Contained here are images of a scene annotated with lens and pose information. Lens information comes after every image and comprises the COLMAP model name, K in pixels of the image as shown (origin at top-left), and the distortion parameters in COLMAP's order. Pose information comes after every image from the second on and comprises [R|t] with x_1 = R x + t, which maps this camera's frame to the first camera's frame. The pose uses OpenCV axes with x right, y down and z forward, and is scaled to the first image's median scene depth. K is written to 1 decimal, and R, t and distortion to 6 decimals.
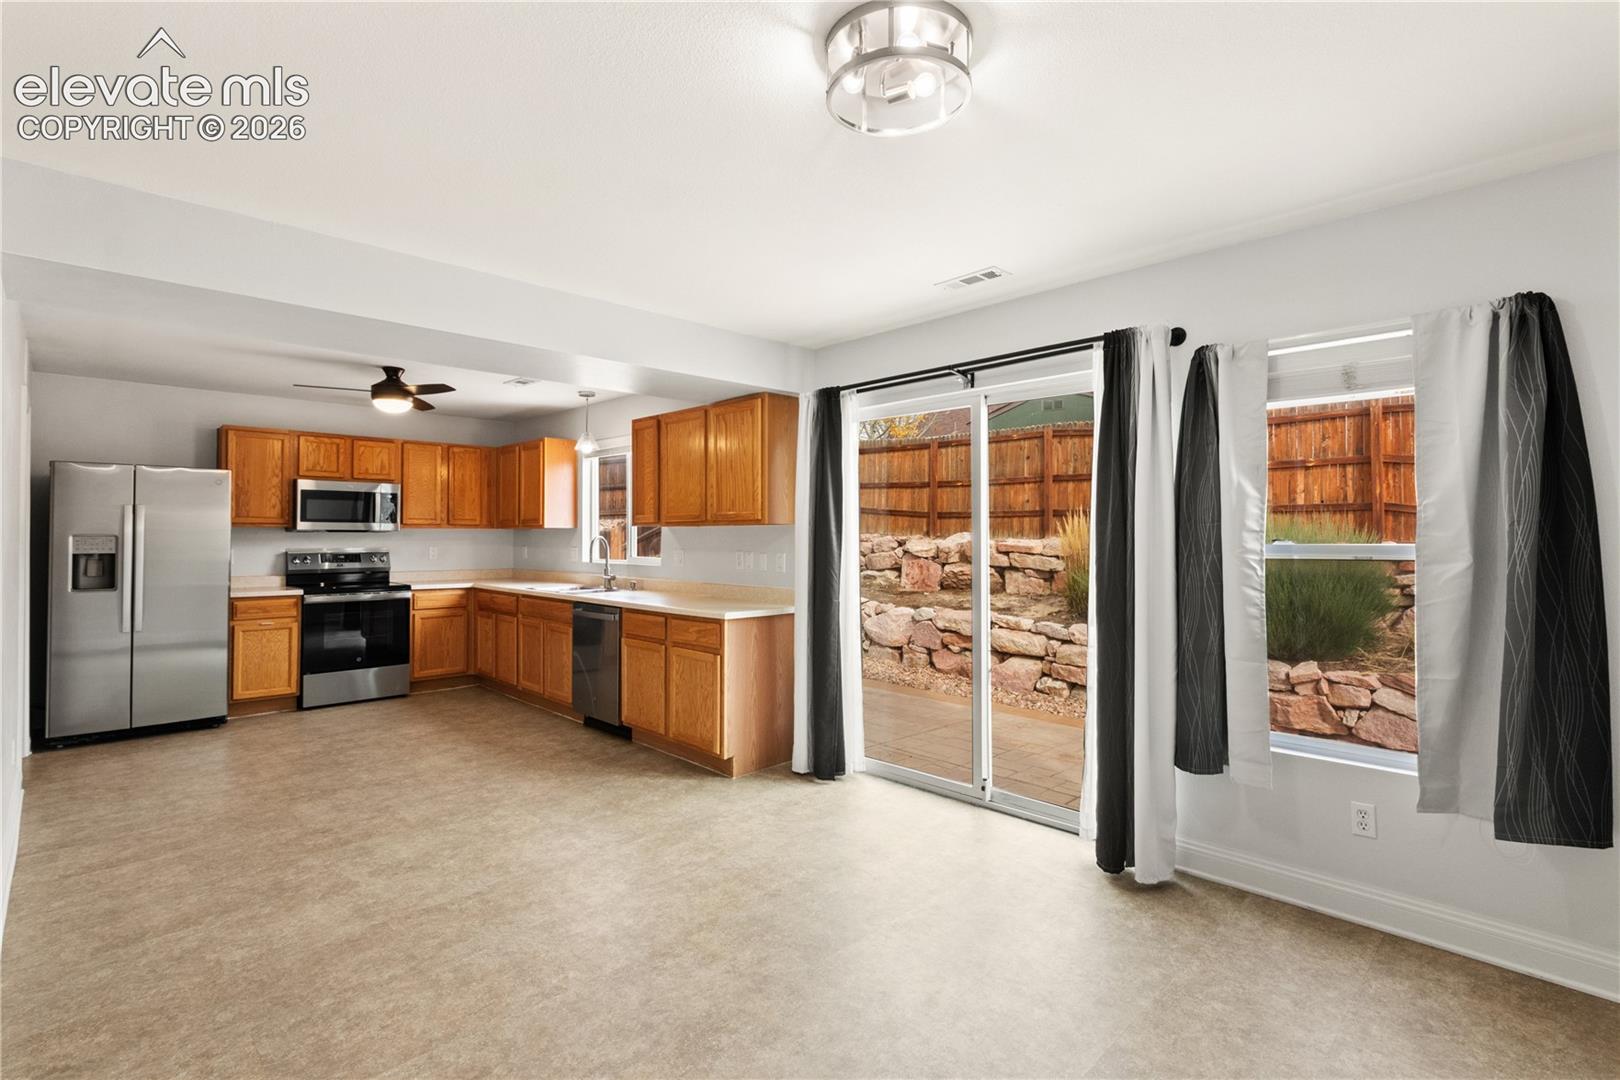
lens RADIAL K [[762.3, 0, 791.2], [0, 762.3, 530.2], [0, 0, 1]] dist [-0.001681, -0.000324]
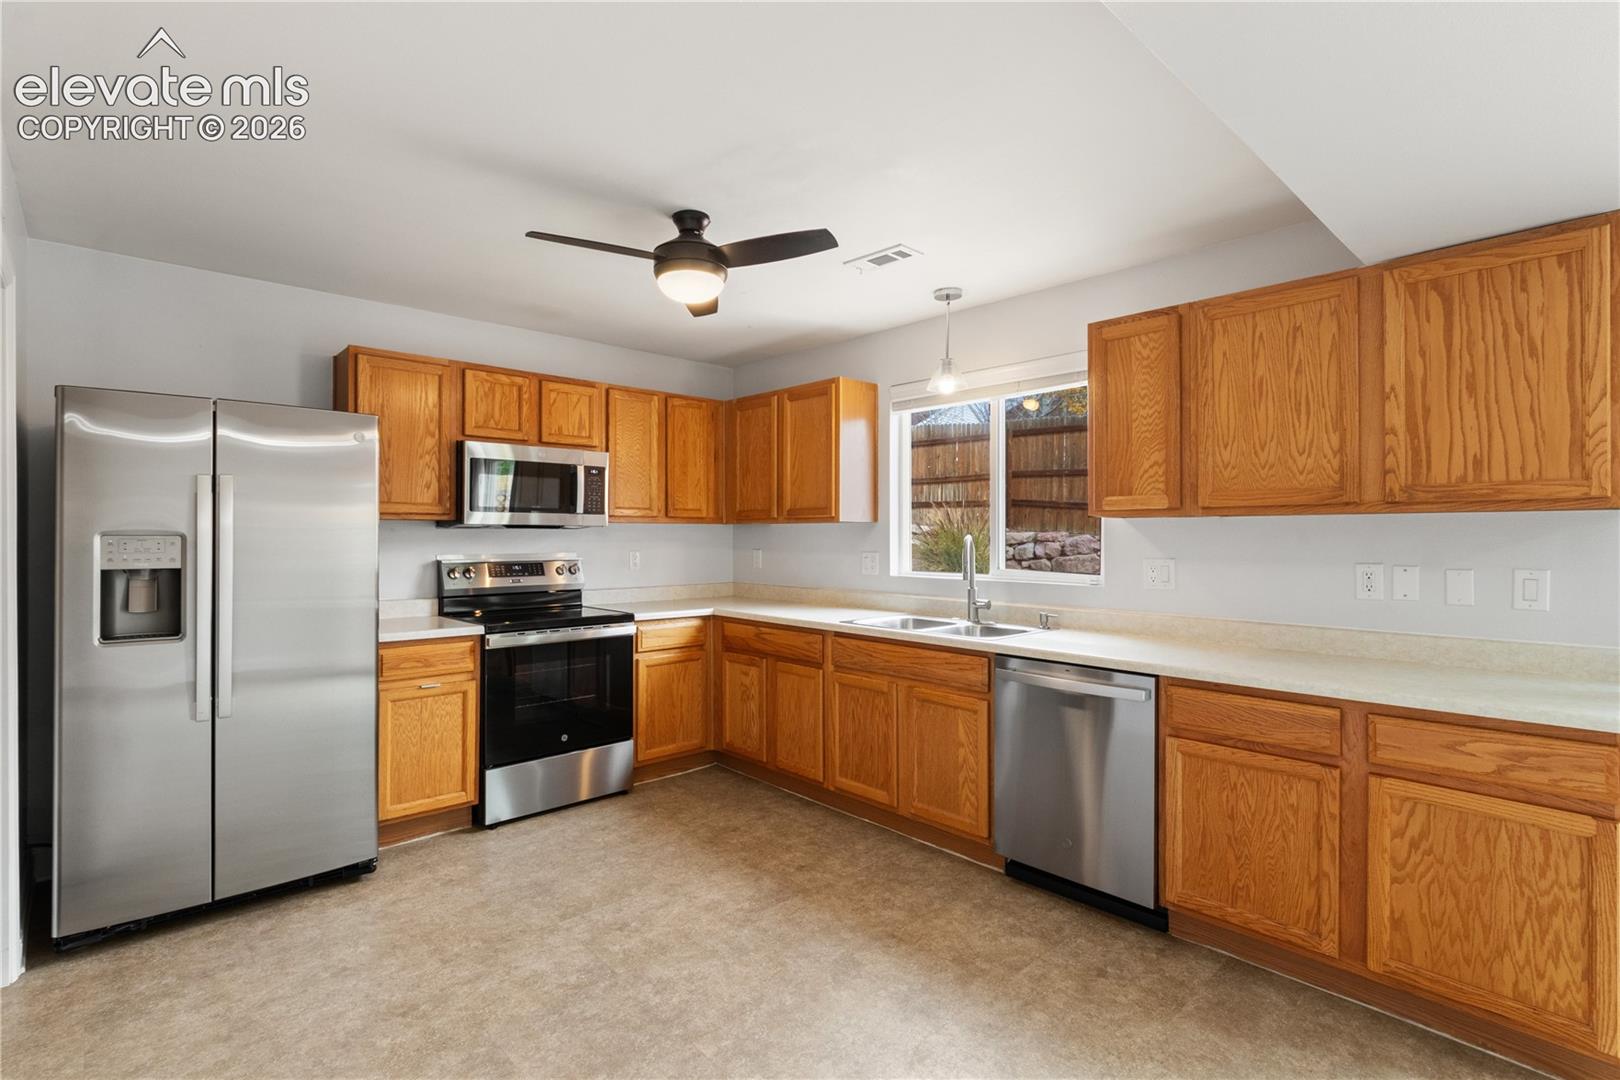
lens RADIAL K [[765.0, 0, 787.7], [0, 765.0, 537.7], [0, 0, 1]] dist [-0.001392, -0.000125]
pose [[0.999616, 0.000073, -0.027709, -0.374394], [0.000257, 0.999929, 0.011925, 0.002844], [0.027708, -0.011927, 0.999545, 0.399250]]
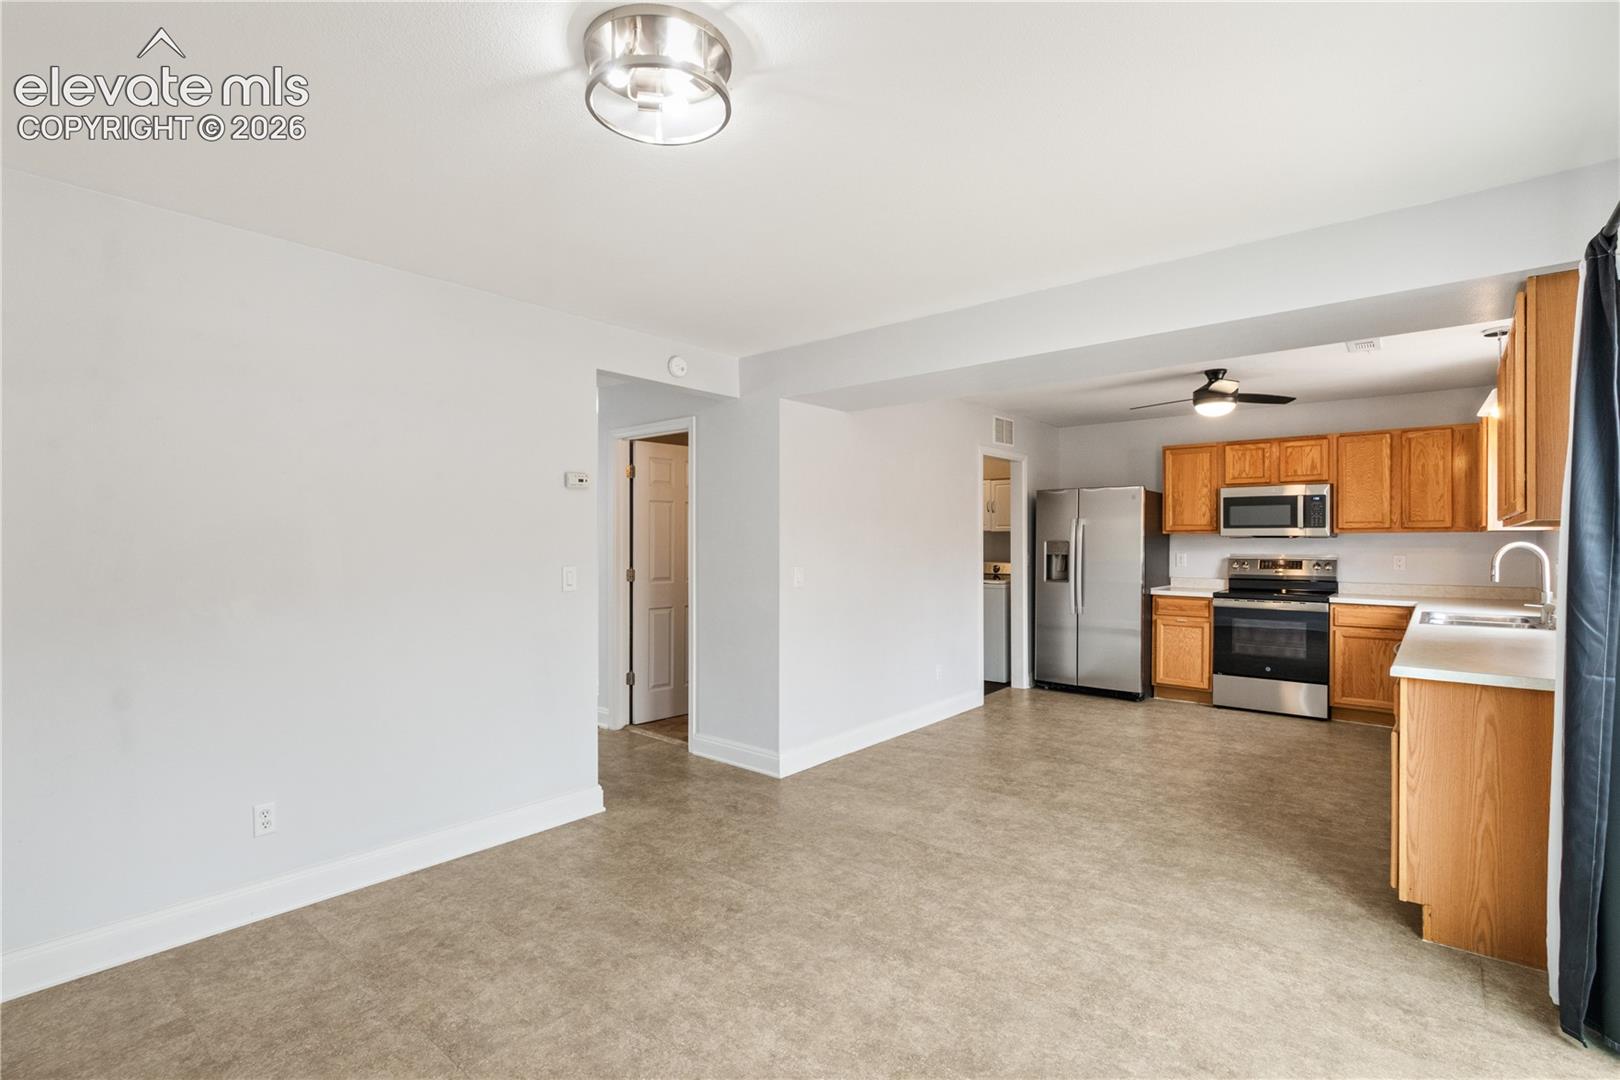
lens RADIAL K [[755.8, 0, 793.6], [0, 755.8, 540.2], [0, 0, 1]] dist [-0.002296, 0.000107]
pose [[0.098995, -0.000622, -0.995088, 0.331245], [0.006757, 0.999977, 0.000047, 0.001407], [0.995065, -0.006729, 0.098997, 0.307250]]
